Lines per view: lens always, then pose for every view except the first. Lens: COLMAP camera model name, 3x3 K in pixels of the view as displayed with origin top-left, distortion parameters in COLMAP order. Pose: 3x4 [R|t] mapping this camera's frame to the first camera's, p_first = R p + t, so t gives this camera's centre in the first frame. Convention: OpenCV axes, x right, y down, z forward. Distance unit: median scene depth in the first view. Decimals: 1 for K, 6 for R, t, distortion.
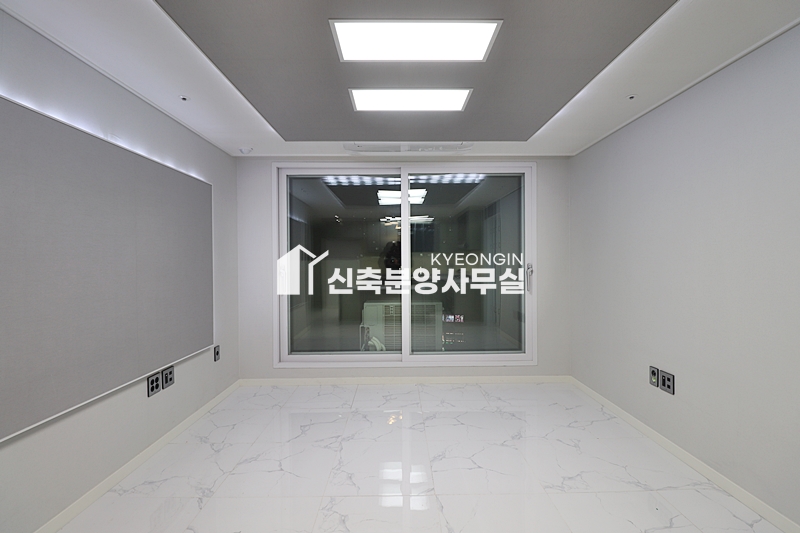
lens RADIAL K [[371.0, 0, 403.4], [0, 371.0, 264.2], [0, 0, 1]] dist [-0.004602, -0.008649]
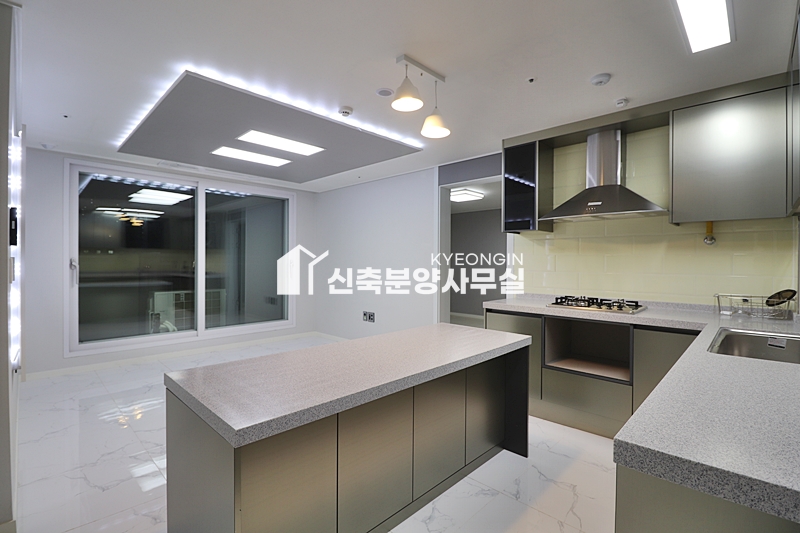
lens RADIAL K [[371.0, 0, 402.0], [0, 371.0, 263.6], [0, 0, 1]] dist [-0.004602, -0.008649]
pose [[0.704762, 0.005371, 0.709423, -0.411586], [-0.006333, 0.999979, -0.001278, 0.013517], [-0.709416, -0.003592, 0.704781, -0.378462]]
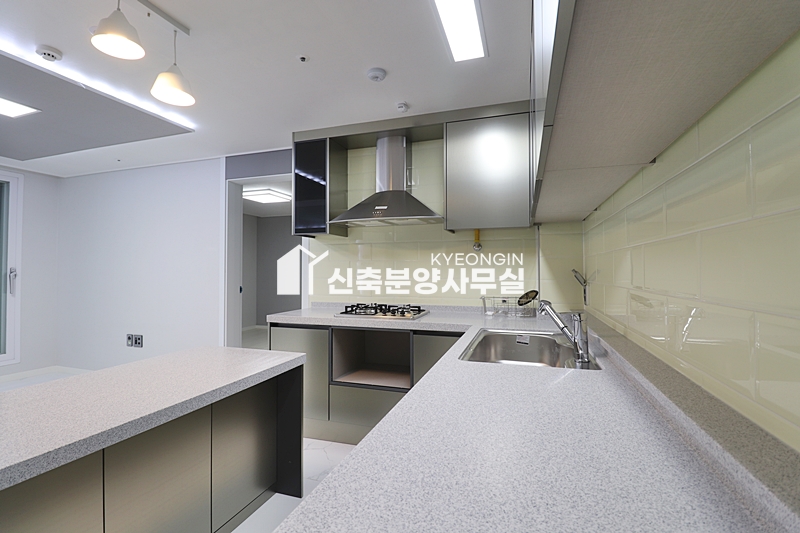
lens RADIAL K [[371.0, 0, 402.1], [0, 371.0, 260.4], [0, 0, 1]] dist [-0.004602, -0.008649]
pose [[0.328838, 0.029817, 0.943915, -0.282512], [0.004372, 0.999443, -0.033094, 0.017221], [-0.944376, 0.015009, 0.328525, -0.403133]]
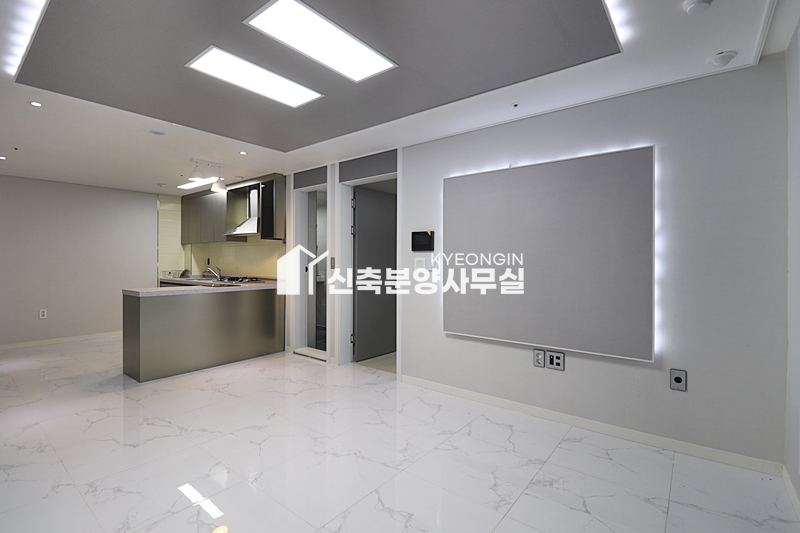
lens RADIAL K [[371.0, 0, 406.5], [0, 371.0, 264.5], [0, 0, 1]] dist [-0.004602, -0.008649]
pose [[-0.627458, 0.012206, -0.778554, 0.312671], [-0.003442, 0.999824, 0.018449, 0.010494], [0.778642, 0.014256, -0.627306, 0.903878]]
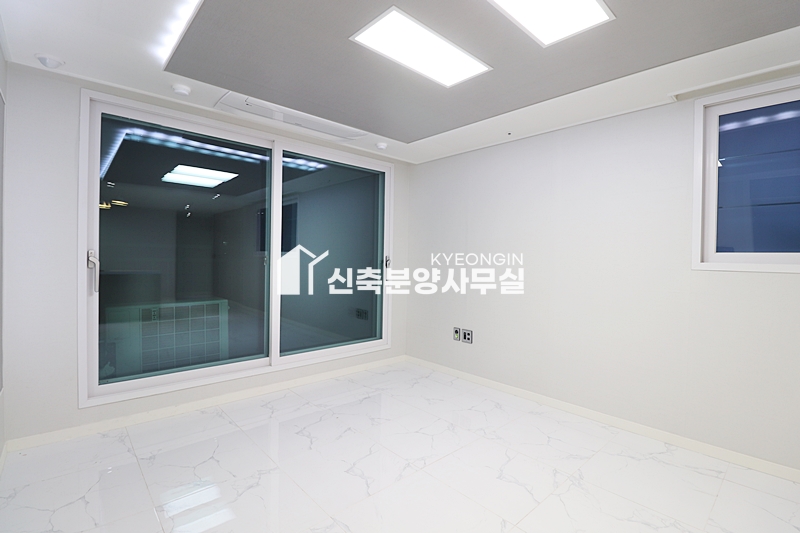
lens RADIAL K [[371.0, 0, 402.0], [0, 371.0, 266.4], [0, 0, 1]] dist [-0.004602, -0.008649]
pose [[0.748185, 0.004987, 0.663472, -0.353797], [-0.017541, 0.999771, 0.012266, 0.014312], [-0.663258, -0.020815, 0.748101, 0.155698]]
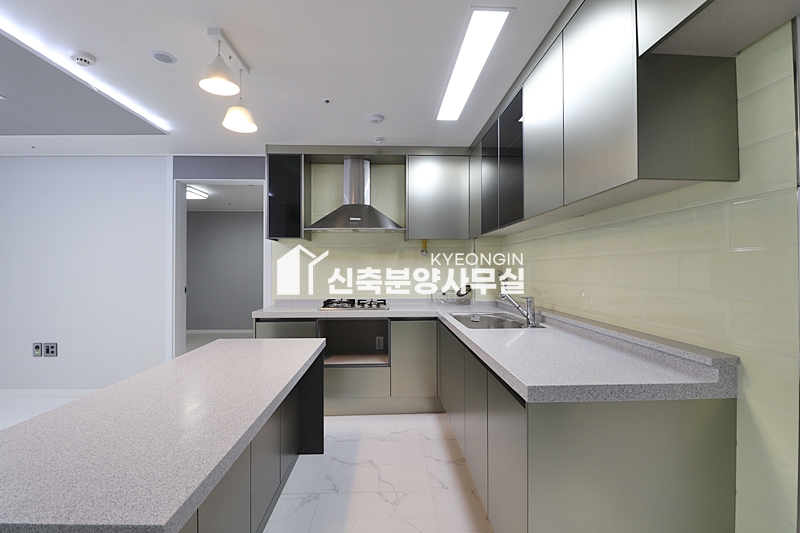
lens RADIAL K [[371.0, 0, 400.7], [0, 371.0, 264.2], [0, 0, 1]] dist [-0.004602, -0.008649]
pose [[-0.024518, 0.015630, 0.999577, -0.487589], [0.007109, 0.999855, -0.015460, 0.011102], [-0.999674, 0.006727, -0.024626, -0.217152]]
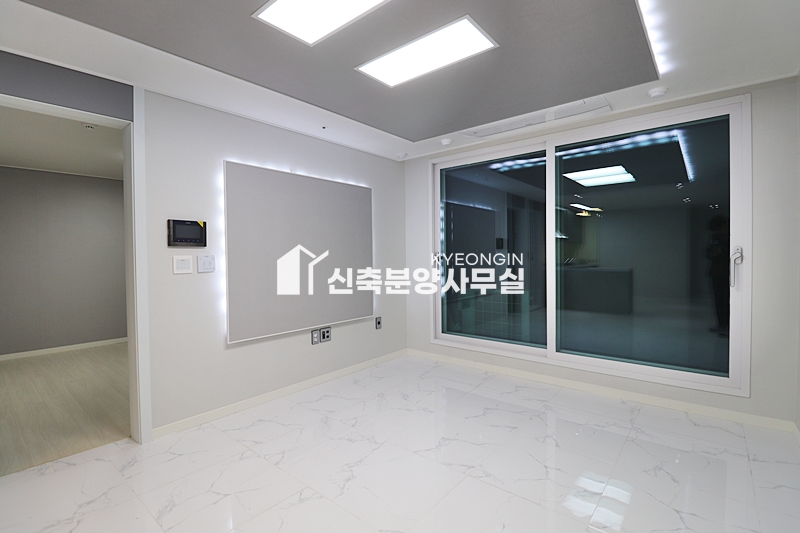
lens RADIAL K [[371.0, 0, 401.4], [0, 371.0, 263.0], [0, 0, 1]] dist [-0.004602, -0.008649]
pose [[0.759379, 0.009497, -0.650580, 0.317797], [0.004171, 0.999802, 0.019463, 0.013013], [0.650636, -0.017493, 0.759189, 0.090122]]
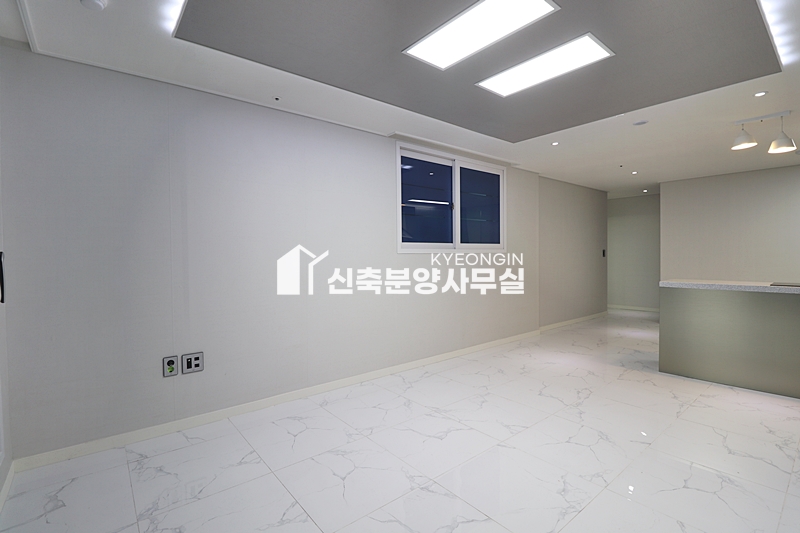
lens RADIAL K [[371.0, 0, 398.6], [0, 371.0, 267.1], [0, 0, 1]] dist [-0.004602, -0.008649]
pose [[-0.621525, -0.015430, 0.783243, -0.320185], [0.016096, 0.999343, 0.032459, 0.021170], [-0.783229, 0.032781, -0.620868, 0.897373]]
